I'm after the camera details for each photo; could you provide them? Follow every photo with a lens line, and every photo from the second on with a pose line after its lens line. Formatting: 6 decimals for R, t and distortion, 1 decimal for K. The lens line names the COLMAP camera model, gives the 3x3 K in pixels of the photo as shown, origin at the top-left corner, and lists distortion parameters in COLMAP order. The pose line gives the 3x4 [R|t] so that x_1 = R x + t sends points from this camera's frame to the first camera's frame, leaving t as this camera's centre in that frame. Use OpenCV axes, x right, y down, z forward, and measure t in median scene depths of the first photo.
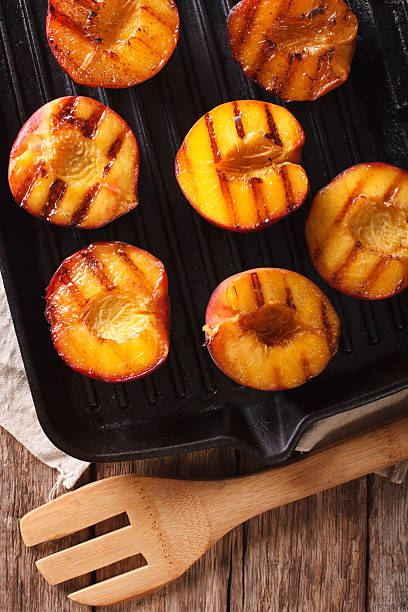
lens RADIAL K [[1752.9, 0, 204.5], [0, 1752.9, 325.7], [0, 0, 1]] dist [-0.201667, -0.422430]
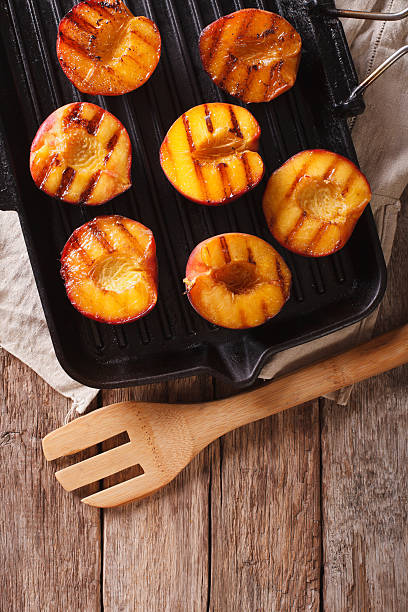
lens RADIAL K [[2135.3, 0, 204.0], [0, 2135.3, 306.0], [0, 0, 1]] dist [-0.087682, -0.824930]
pose [[0.999753, -0.019740, -0.010258, 0.029076], [0.019381, 0.999236, -0.033938, 0.071609], [0.010920, 0.033731, 0.999371, -0.550509]]
